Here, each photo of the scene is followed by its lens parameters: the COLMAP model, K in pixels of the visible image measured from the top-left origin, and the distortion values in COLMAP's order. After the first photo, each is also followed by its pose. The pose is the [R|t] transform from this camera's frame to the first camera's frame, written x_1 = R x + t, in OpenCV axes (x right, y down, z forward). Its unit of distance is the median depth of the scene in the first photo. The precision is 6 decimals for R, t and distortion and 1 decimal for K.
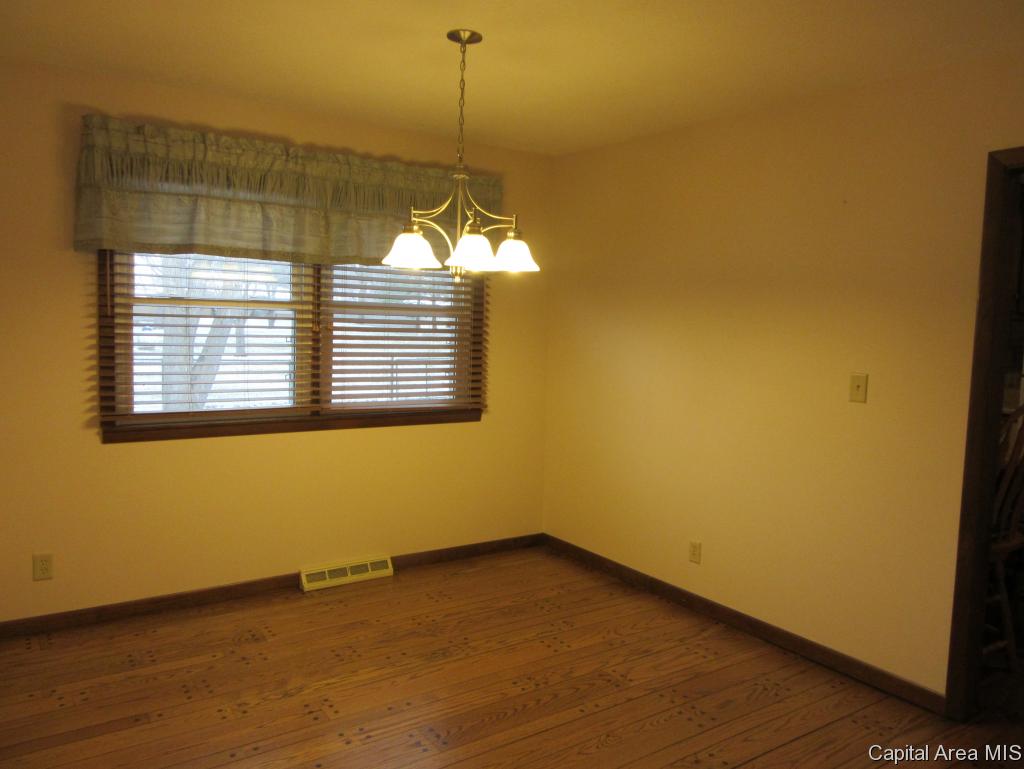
lens RADIAL K [[760.9, 0, 511.7], [0, 760.9, 384.2], [0, 0, 1]] dist [-0.043566, 0.021169]
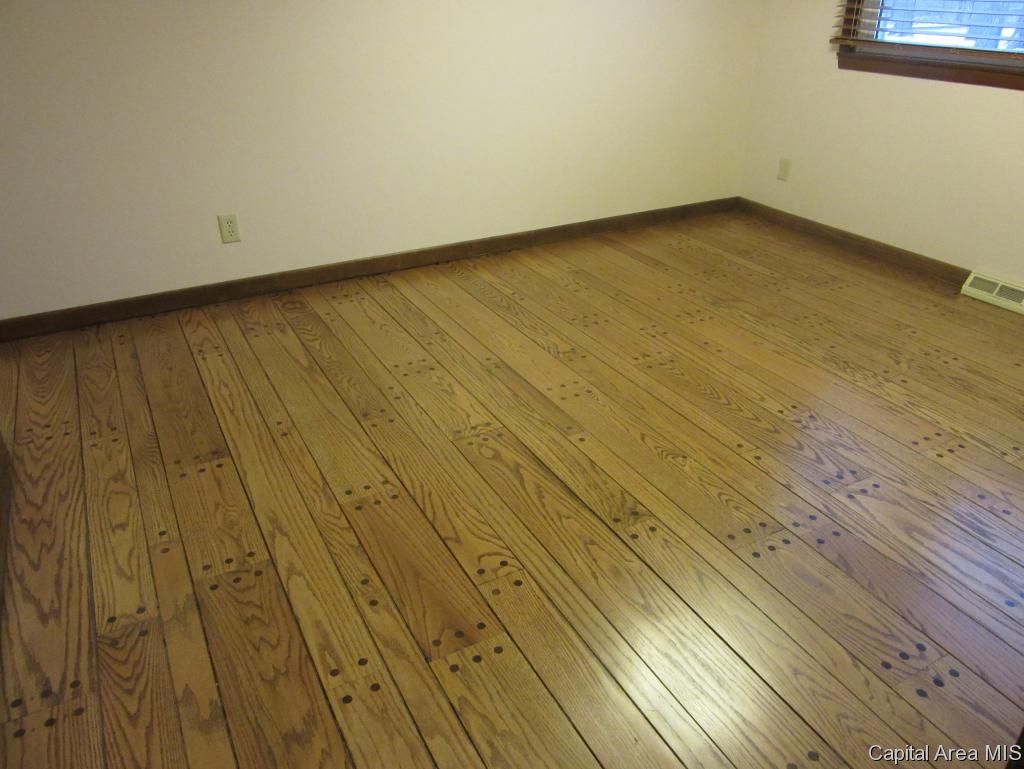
lens RADIAL K [[760.9, 0, 511.7], [0, 760.9, 385.4], [0, 0, 1]] dist [-0.043566, 0.021169]
pose [[-0.108603, 0.450230, -0.886284, 0.661064], [-0.080059, 0.884700, 0.459235, 0.025925], [0.990856, 0.120829, -0.060036, 0.667421]]
